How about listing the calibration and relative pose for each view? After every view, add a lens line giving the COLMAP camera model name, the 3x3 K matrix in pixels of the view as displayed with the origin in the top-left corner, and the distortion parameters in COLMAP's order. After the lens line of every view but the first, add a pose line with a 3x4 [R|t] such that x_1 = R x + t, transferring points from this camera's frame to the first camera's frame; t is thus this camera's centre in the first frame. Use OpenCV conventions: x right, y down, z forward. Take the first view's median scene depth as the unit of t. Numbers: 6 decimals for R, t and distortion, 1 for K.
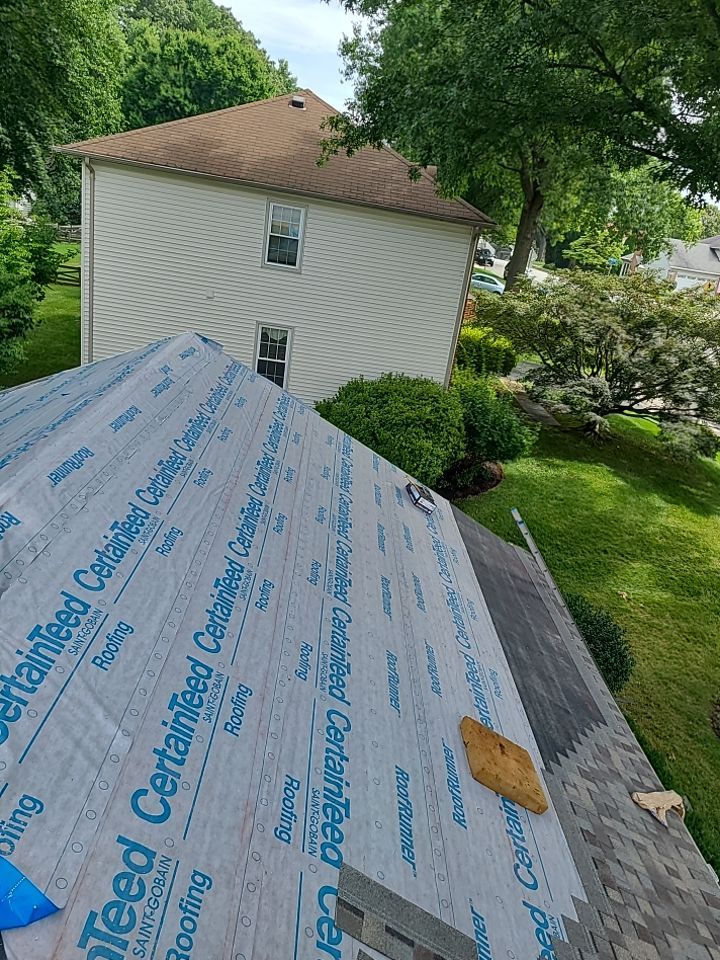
lens RADIAL K [[722.3, 0, 358.0], [0, 722.3, 499.2], [0, 0, 1]] dist [0.063852, -0.038395]
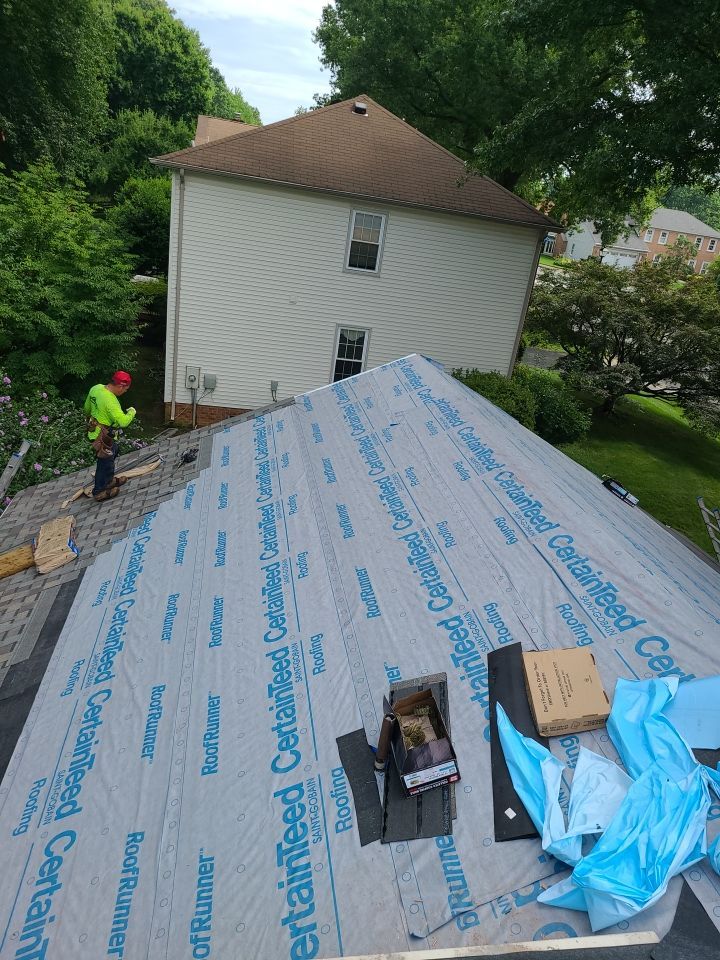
lens RADIAL K [[722.3, 0, 358.1], [0, 722.3, 502.0], [0, 0, 1]] dist [0.063852, -0.038395]
pose [[0.989332, -0.063019, 0.131341, -0.256038], [0.057972, 0.997438, 0.041906, -0.030572], [-0.133645, -0.033845, 0.990451, -0.044970]]
